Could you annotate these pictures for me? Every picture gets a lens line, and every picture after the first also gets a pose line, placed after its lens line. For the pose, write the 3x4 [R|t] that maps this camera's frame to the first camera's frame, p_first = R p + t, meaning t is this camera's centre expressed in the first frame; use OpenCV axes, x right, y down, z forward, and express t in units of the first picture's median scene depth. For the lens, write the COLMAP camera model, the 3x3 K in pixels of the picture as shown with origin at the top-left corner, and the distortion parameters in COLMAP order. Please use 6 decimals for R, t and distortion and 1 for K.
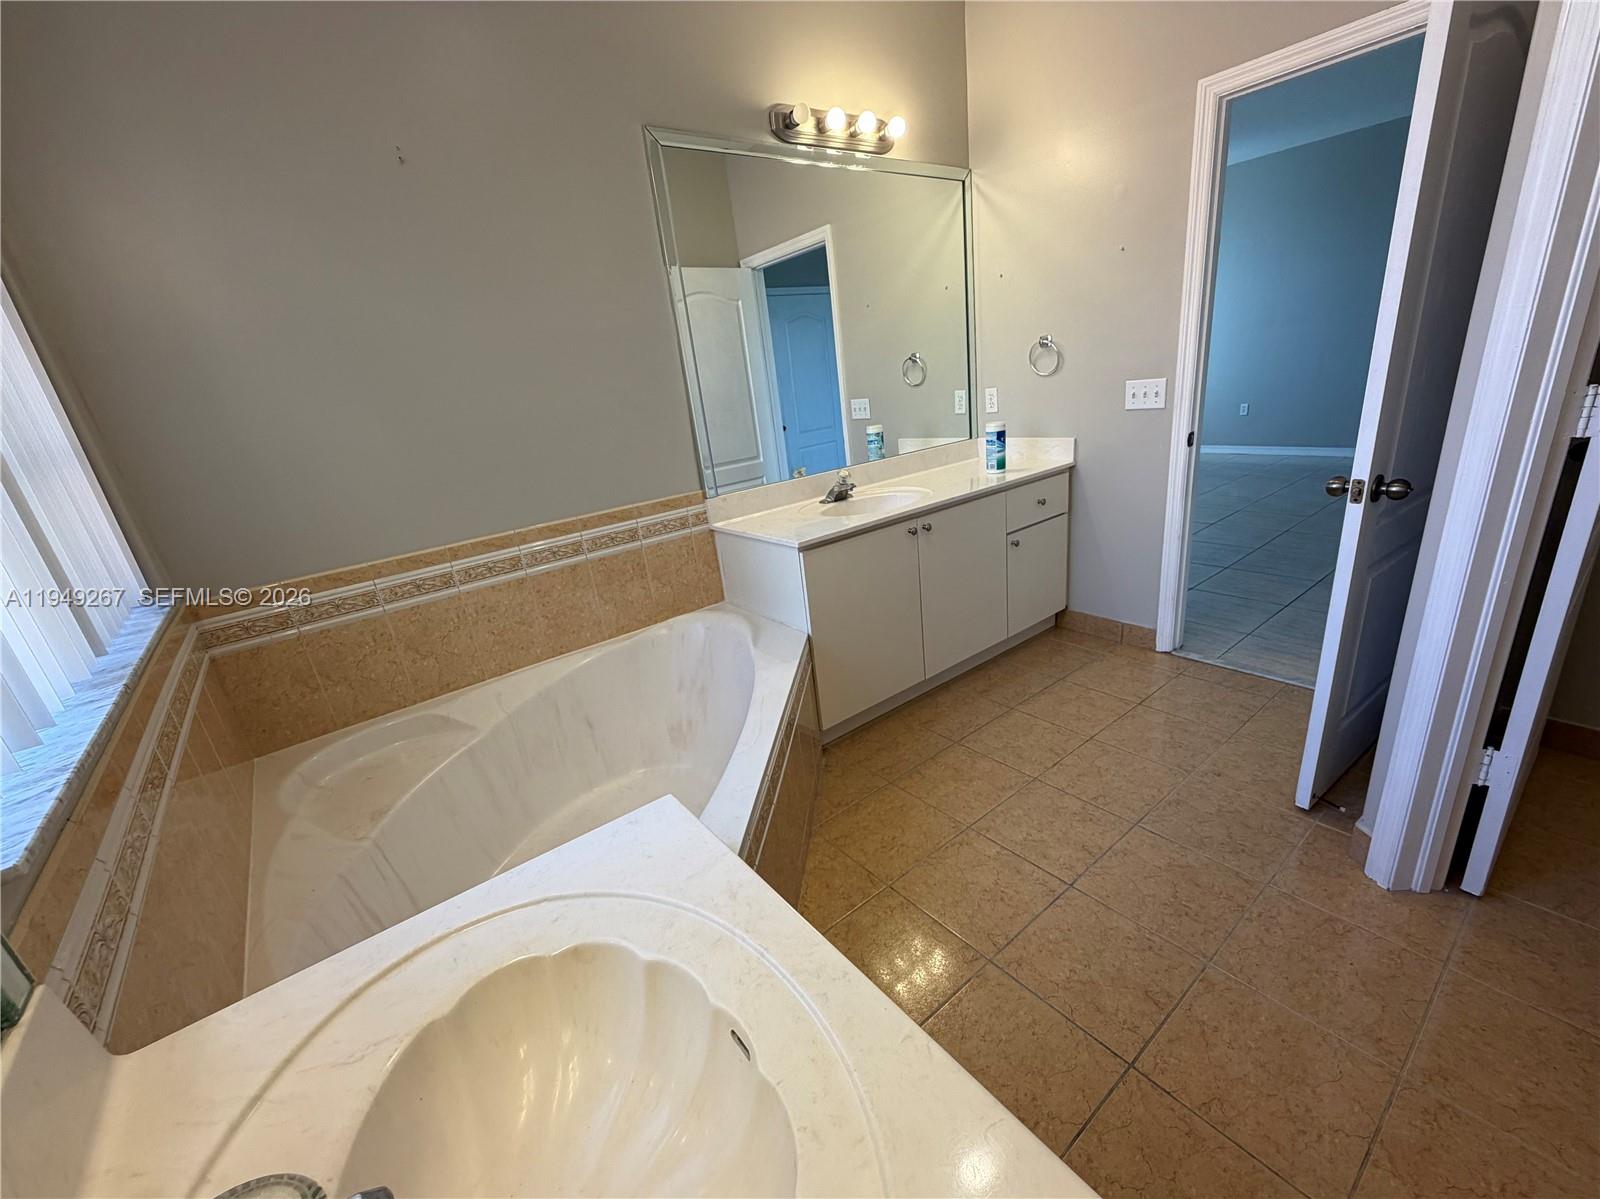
lens RADIAL K [[639.7, 0, 806.0], [0, 639.7, 606.1], [0, 0, 1]] dist [-0.000785, -0.000030]
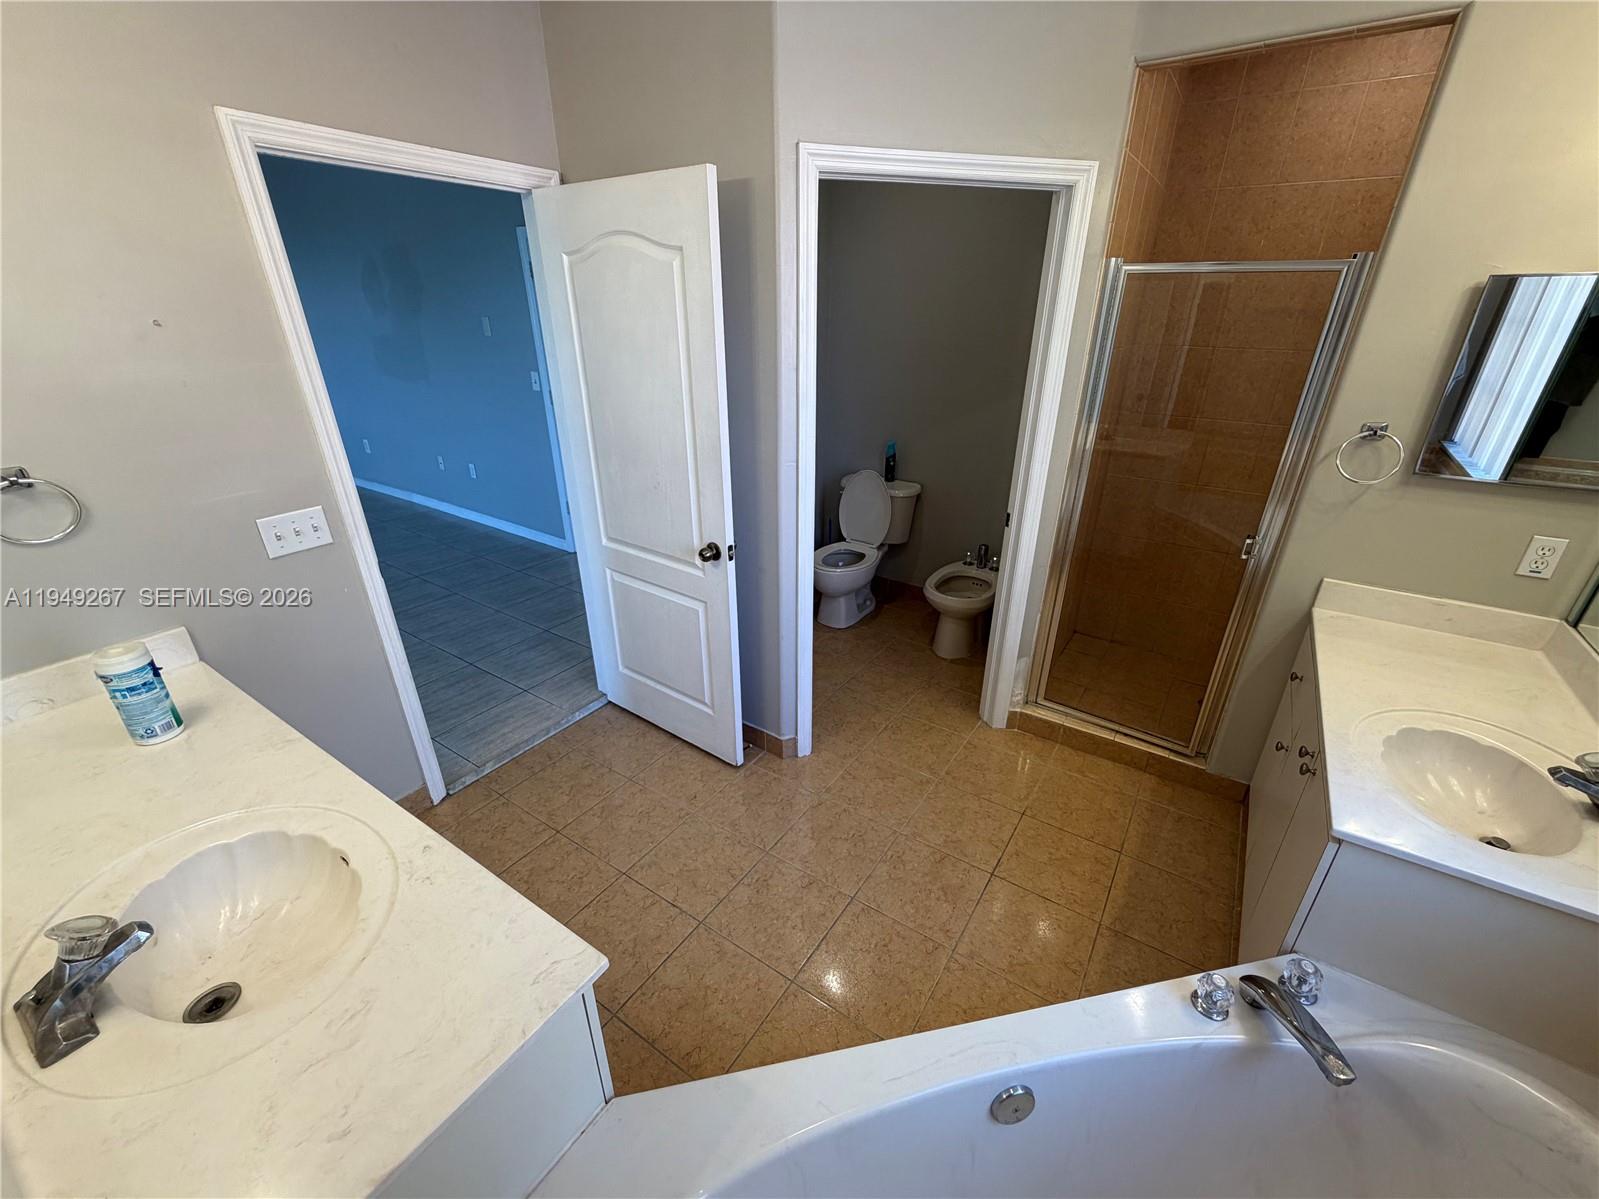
lens RADIAL K [[639.3, 0, 805.5], [0, 639.3, 606.1], [0, 0, 1]] dist [-0.000785, -0.000030]
pose [[-0.313266, -0.299485, 0.901207, -0.367199], [0.349017, 0.846254, 0.402544, -0.417157], [-0.883205, 0.440640, -0.160577, 0.778009]]
